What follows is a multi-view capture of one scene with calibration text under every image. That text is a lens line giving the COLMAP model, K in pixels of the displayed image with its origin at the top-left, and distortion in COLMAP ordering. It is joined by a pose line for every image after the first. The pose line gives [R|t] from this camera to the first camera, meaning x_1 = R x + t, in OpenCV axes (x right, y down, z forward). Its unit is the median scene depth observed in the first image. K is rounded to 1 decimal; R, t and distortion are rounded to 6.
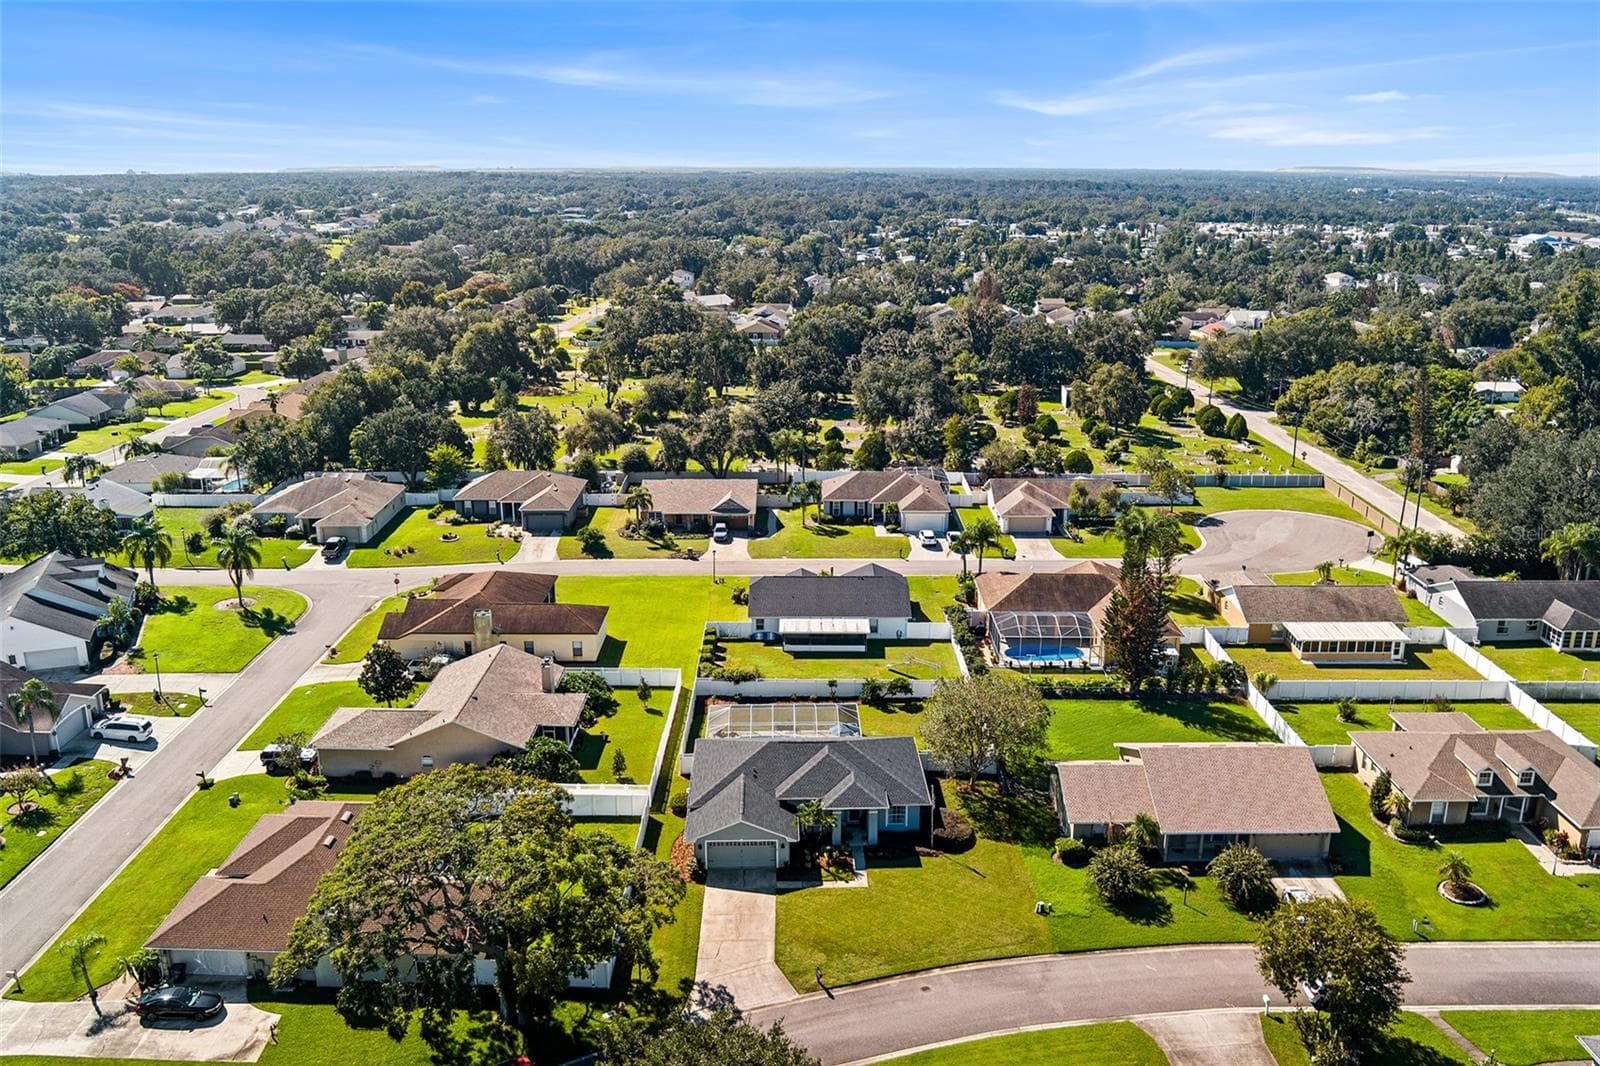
lens RADIAL K [[1333.0, 0, 800.0], [0, 1333.0, 533.0], [0, 0, 1]] dist [-0.063519, 0.001459]
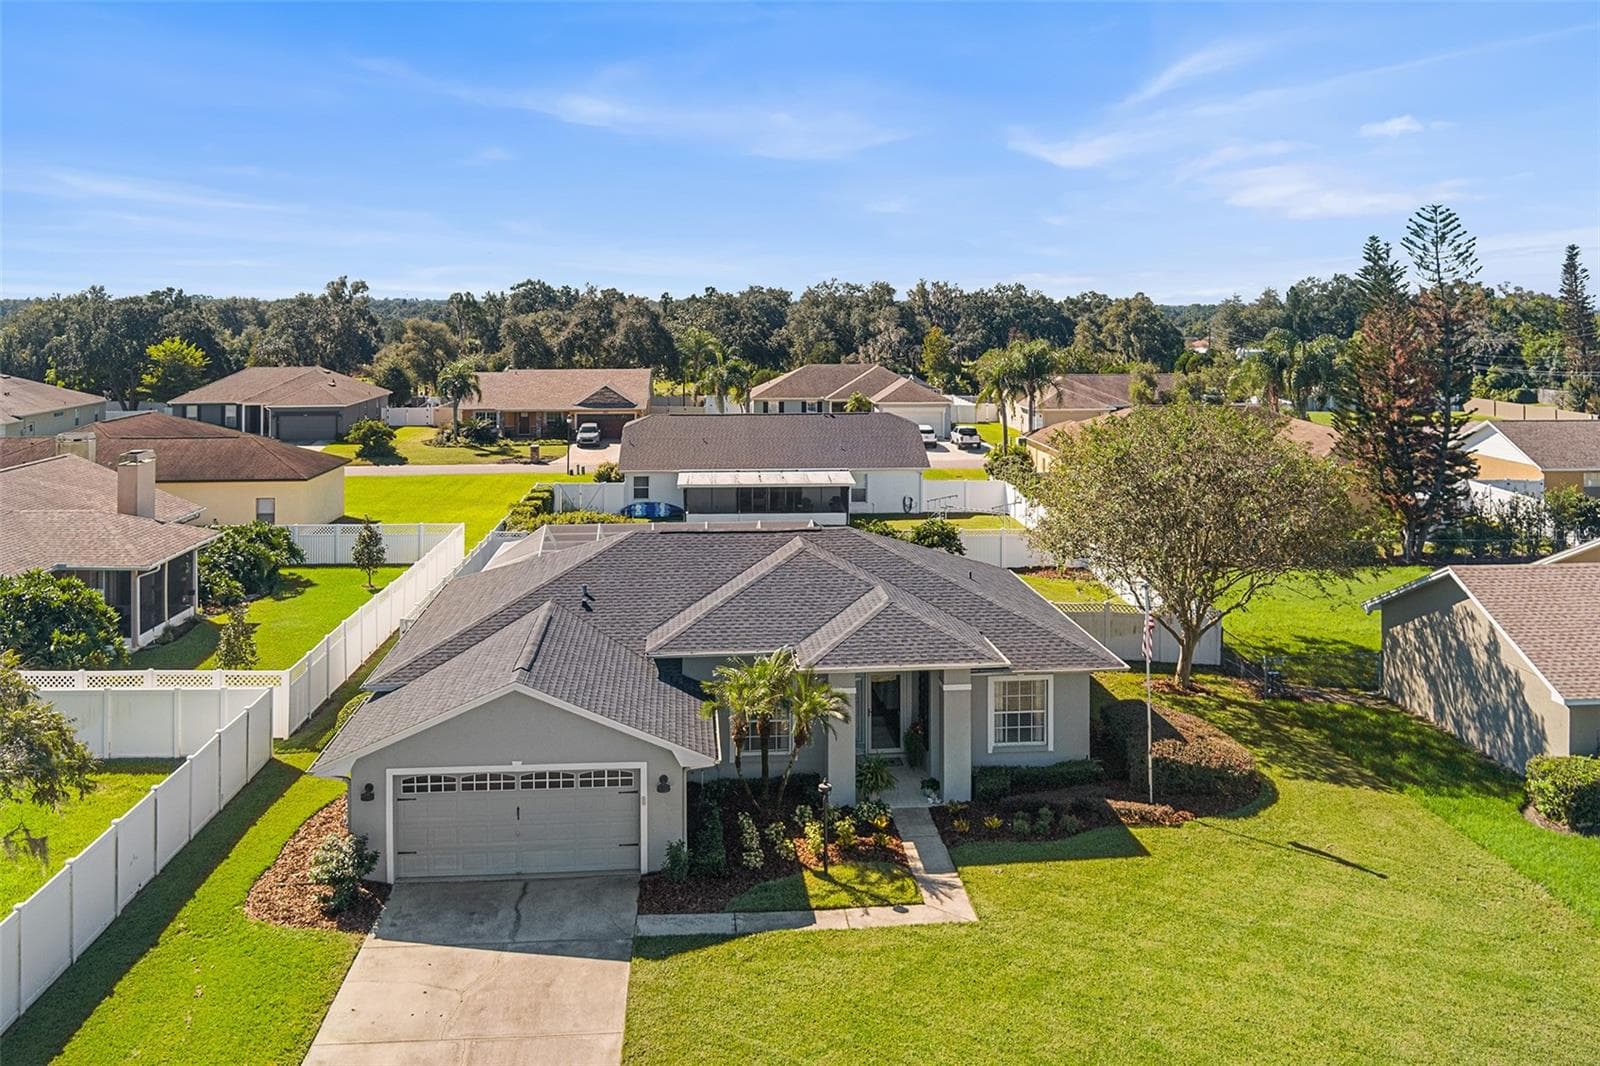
lens RADIAL K [[1333.0, 0, 800.0], [0, 1333.0, 533.0], [0, 0, 1]] dist [-0.063519, 0.001459]
pose [[0.997990, -0.013171, 0.061995, -0.000635], [0.019824, 0.993957, -0.107963, 0.207976], [-0.060198, 0.108975, 0.992220, 0.698565]]
